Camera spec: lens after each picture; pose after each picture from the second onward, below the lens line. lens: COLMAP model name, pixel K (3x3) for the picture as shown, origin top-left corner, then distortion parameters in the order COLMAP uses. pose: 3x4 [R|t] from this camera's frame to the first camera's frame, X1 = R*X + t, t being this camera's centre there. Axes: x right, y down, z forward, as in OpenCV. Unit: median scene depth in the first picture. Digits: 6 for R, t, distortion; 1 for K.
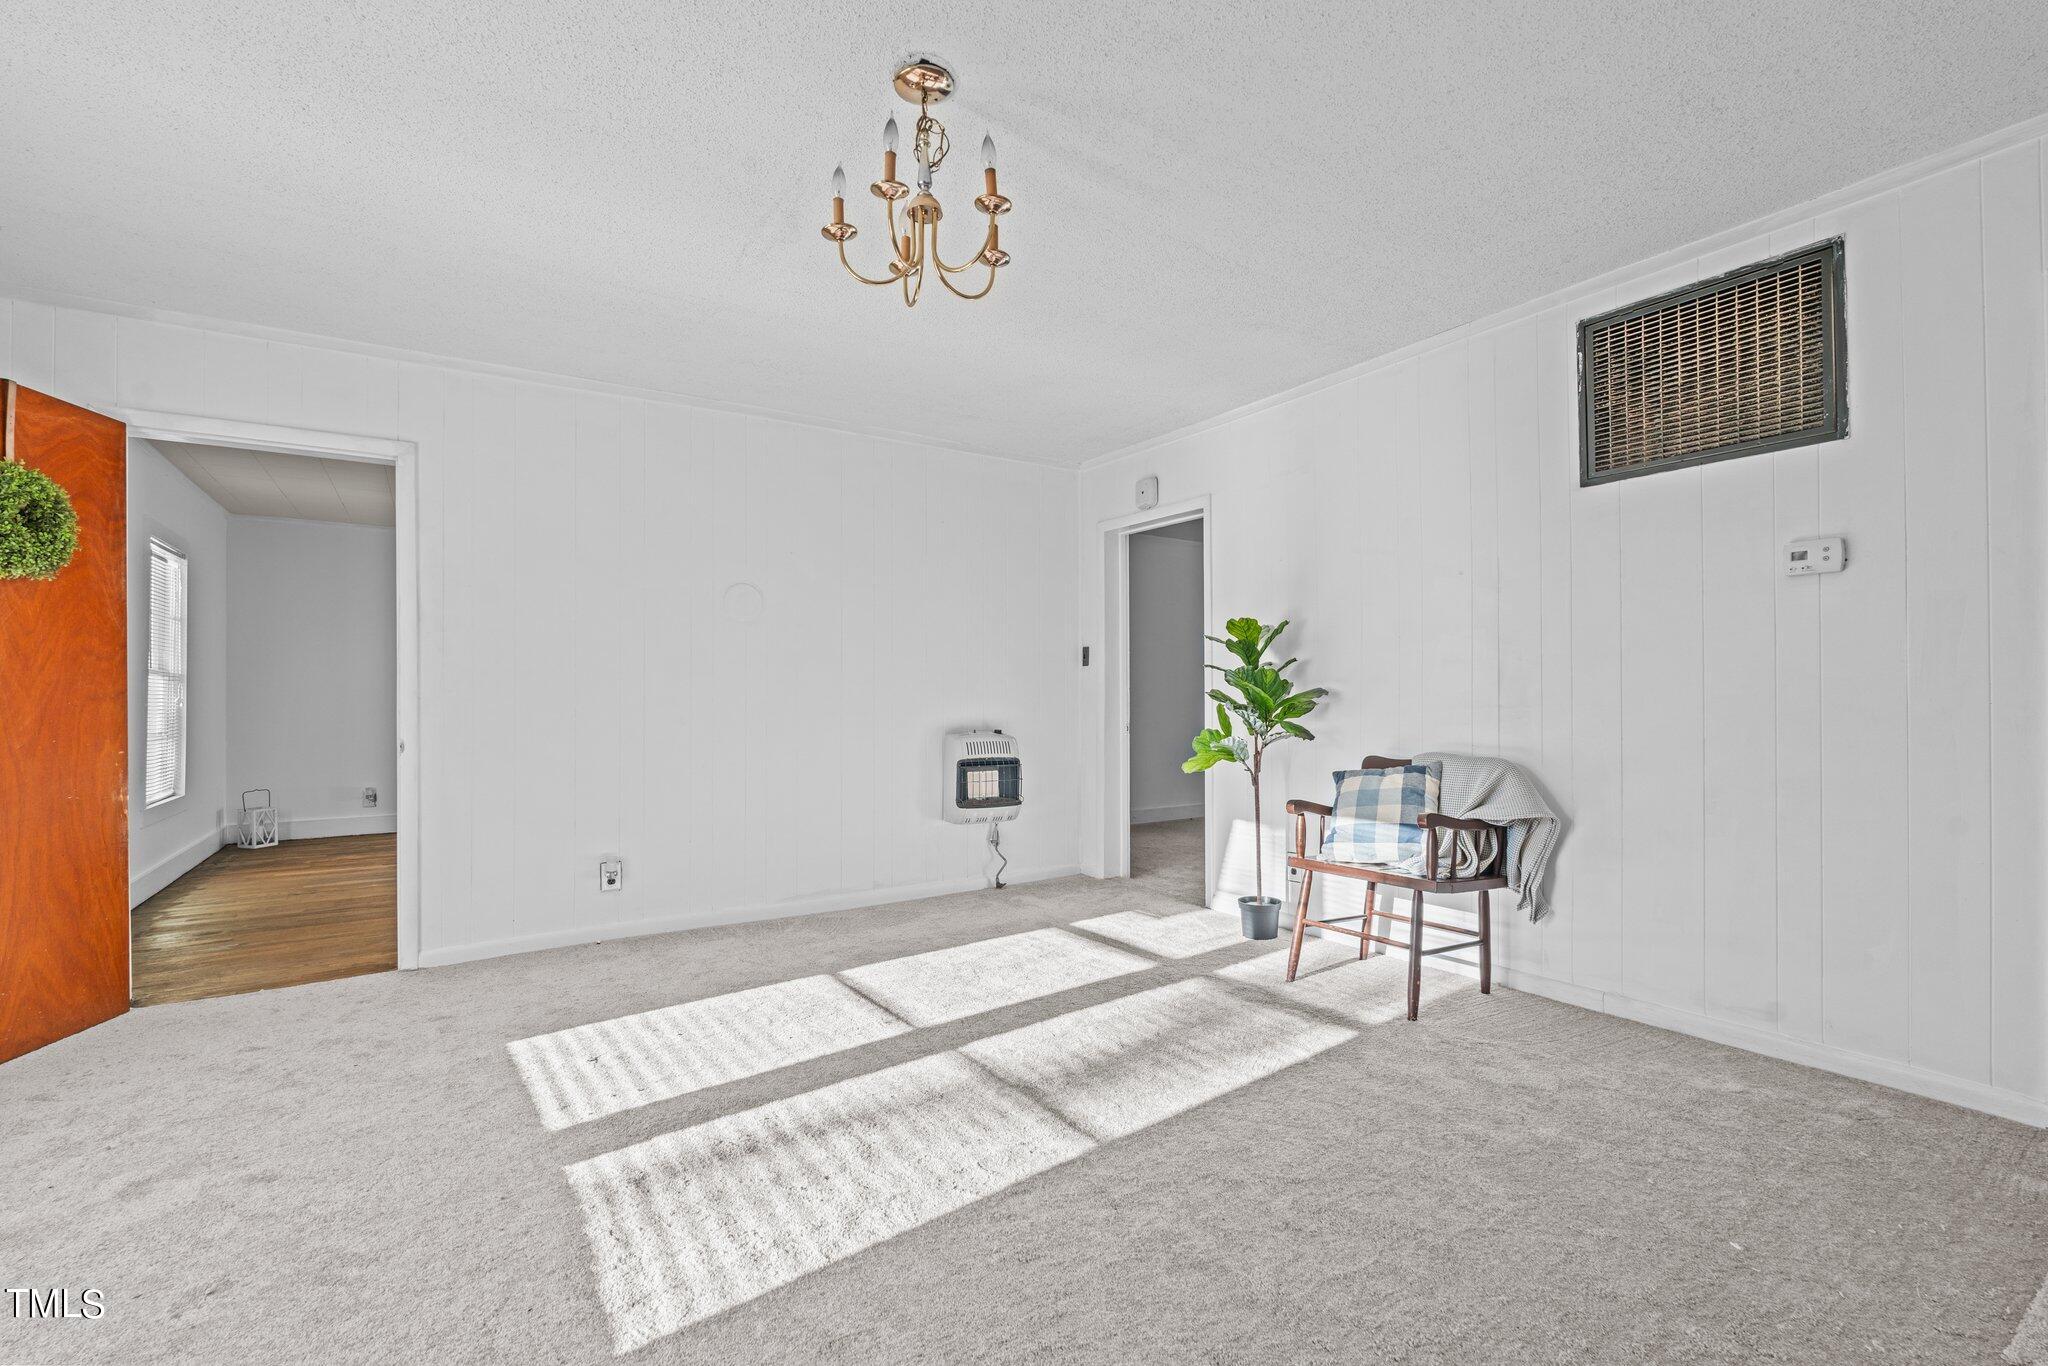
lens RADIAL K [[909.8, 0, 1021.9], [0, 909.8, 697.8], [0, 0, 1]] dist [-0.005128, -0.000336]
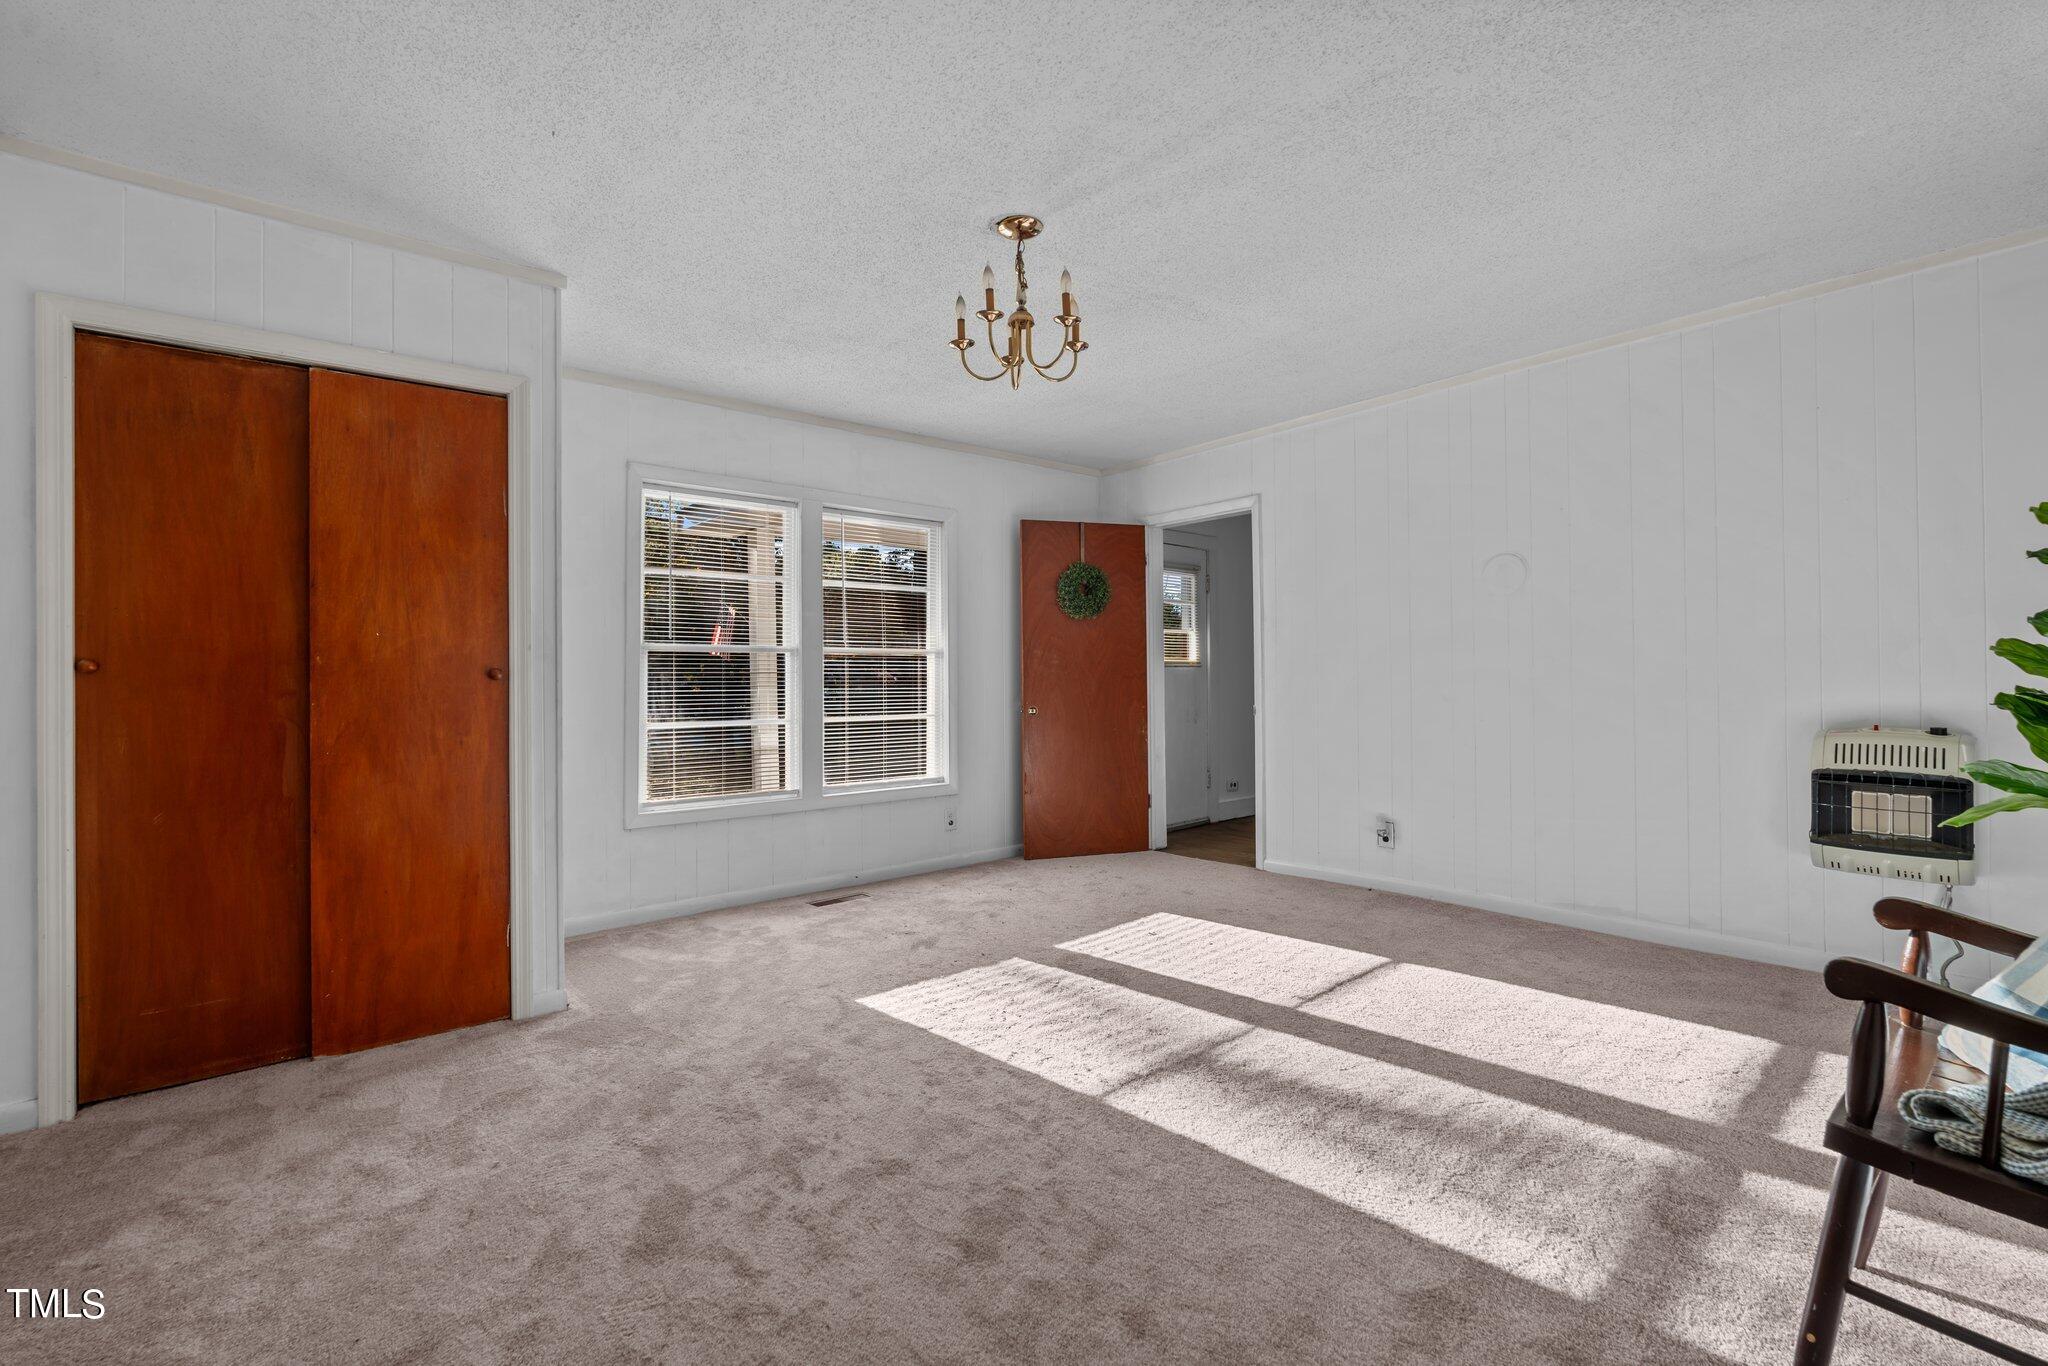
lens RADIAL K [[919.4, 0, 1023.5], [0, 919.4, 673.3], [0, 0, 1]] dist [0.001402, 0.000196]
pose [[0.110681, -0.000725, -0.993856, 0.803443], [0.011548, 0.999933, 0.000557, -0.011833], [0.993789, -0.011539, 0.110682, 0.547575]]
